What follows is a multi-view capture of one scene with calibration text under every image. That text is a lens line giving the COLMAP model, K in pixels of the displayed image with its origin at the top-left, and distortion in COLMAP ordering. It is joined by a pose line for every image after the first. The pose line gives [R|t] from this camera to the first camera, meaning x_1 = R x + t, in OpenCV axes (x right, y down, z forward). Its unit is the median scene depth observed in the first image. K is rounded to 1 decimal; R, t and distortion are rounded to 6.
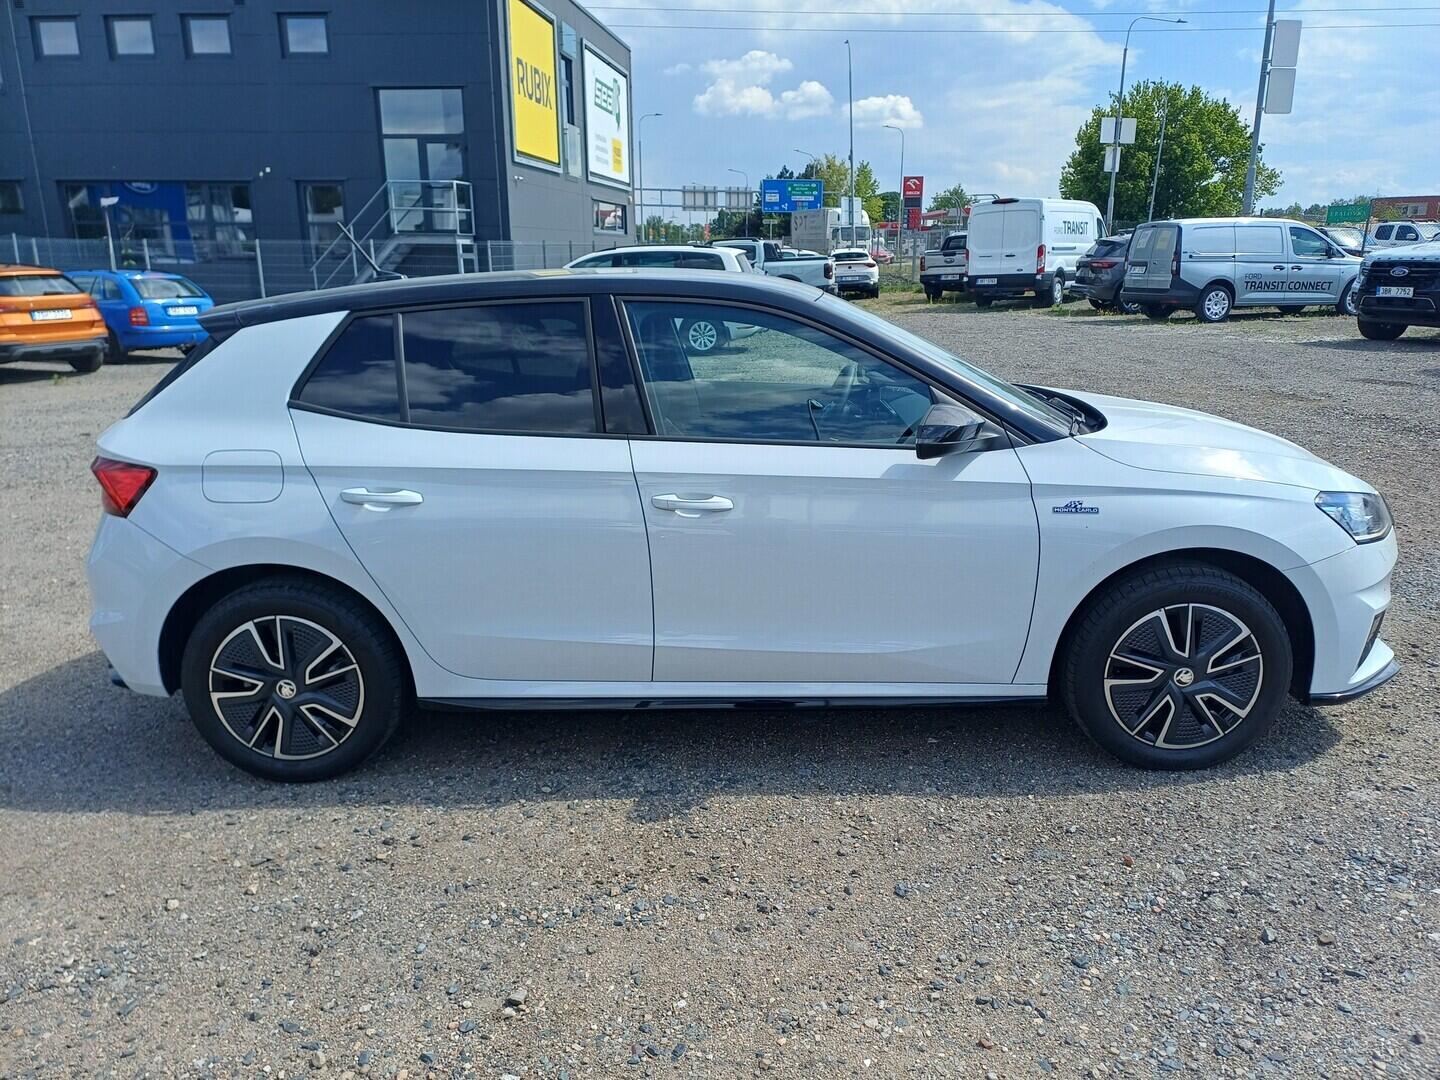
lens RADIAL K [[1065.3, 0, 731.7], [0, 1065.3, 563.9], [0, 0, 1]] dist [0.067440, -0.058839]
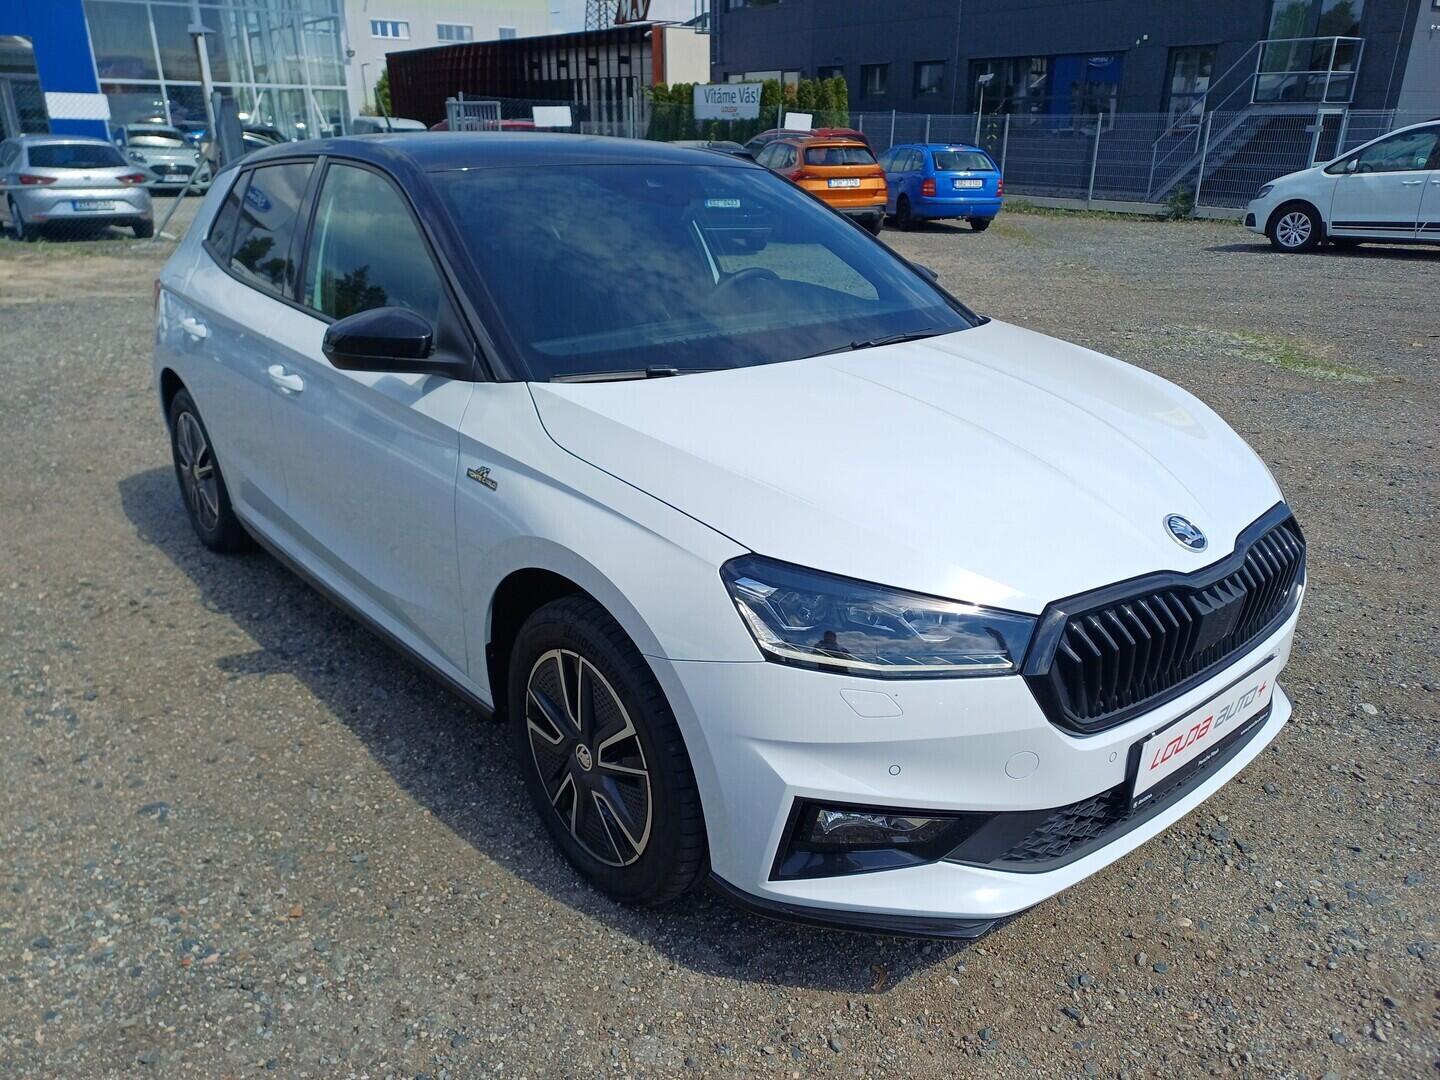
lens RADIAL K [[1065.3, 0, 719.9], [0, 1065.3, 539.0], [0, 0, 1]] dist [0.067440, -0.058839]
pose [[0.656403, 0.277897, -0.701362, 0.169952], [-0.218538, 0.959864, 0.175792, -0.031293], [0.722064, 0.037884, 0.690788, 0.107527]]
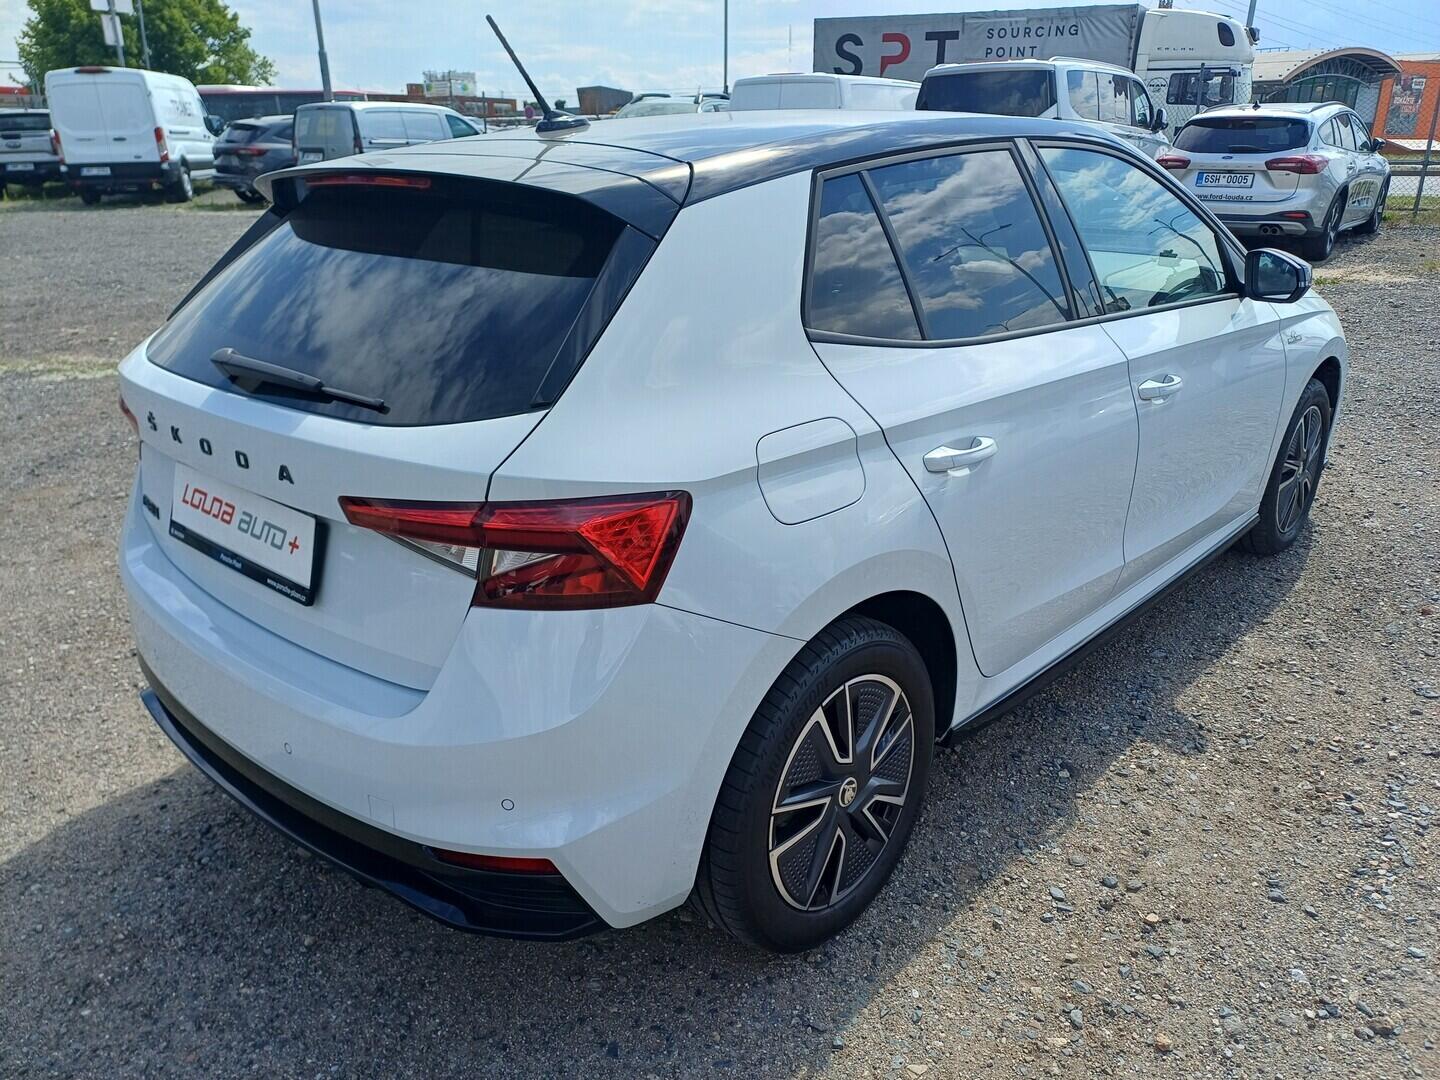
lens RADIAL K [[1065.3, 0, 742.2], [0, 1065.3, 577.2], [0, 0, 1]] dist [0.067440, -0.058839]
pose [[0.650349, -0.278108, 0.706896, -0.163256], [0.207641, 0.960215, 0.186739, -0.025506], [-0.730706, 0.025336, 0.682222, 0.116511]]
